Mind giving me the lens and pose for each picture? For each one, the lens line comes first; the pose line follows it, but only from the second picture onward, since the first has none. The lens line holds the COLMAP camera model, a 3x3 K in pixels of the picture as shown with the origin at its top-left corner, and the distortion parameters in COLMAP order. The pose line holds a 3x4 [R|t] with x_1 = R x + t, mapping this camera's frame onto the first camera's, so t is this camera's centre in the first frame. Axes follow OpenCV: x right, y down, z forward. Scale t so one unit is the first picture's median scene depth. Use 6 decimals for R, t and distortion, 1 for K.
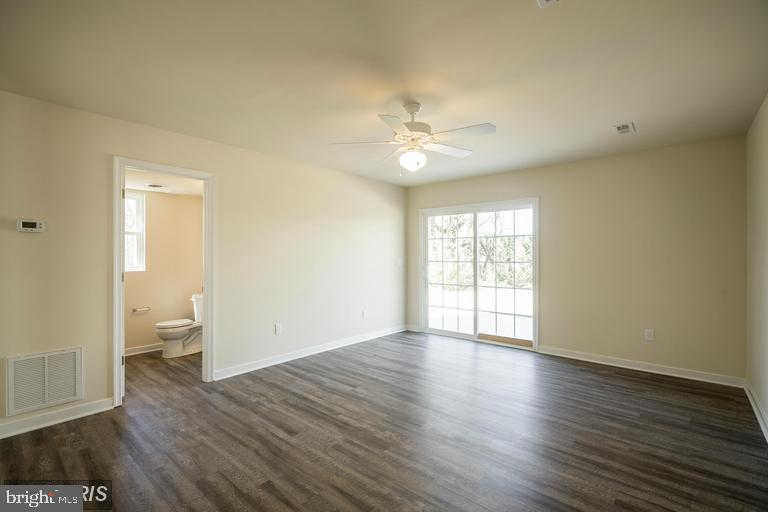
lens RADIAL K [[354.5, 0, 383.2], [0, 354.5, 255.1], [0, 0, 1]] dist [-0.000205, 0.003001]
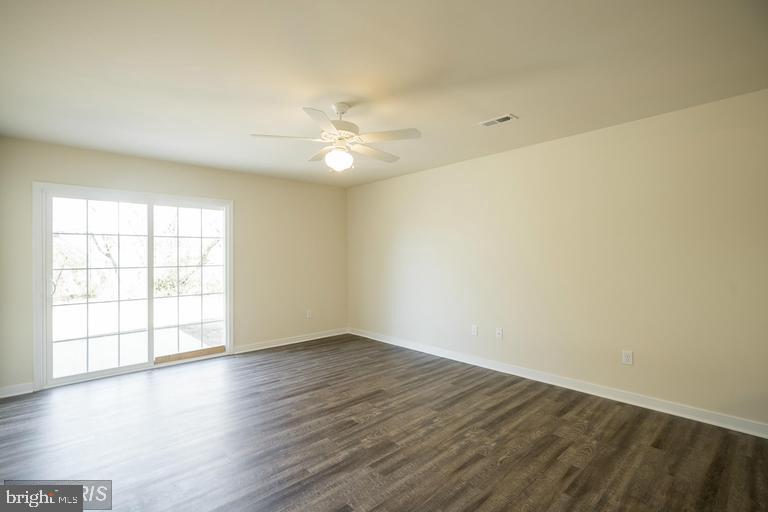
lens RADIAL K [[354.5, 0, 383.3], [0, 354.5, 255.2], [0, 0, 1]] dist [-0.000205, 0.003001]
pose [[0.115047, 0.002786, 0.993356, -0.622569], [0.008167, 0.999960, -0.003750, -0.000758], [-0.993326, 0.008544, 0.115019, 0.549295]]
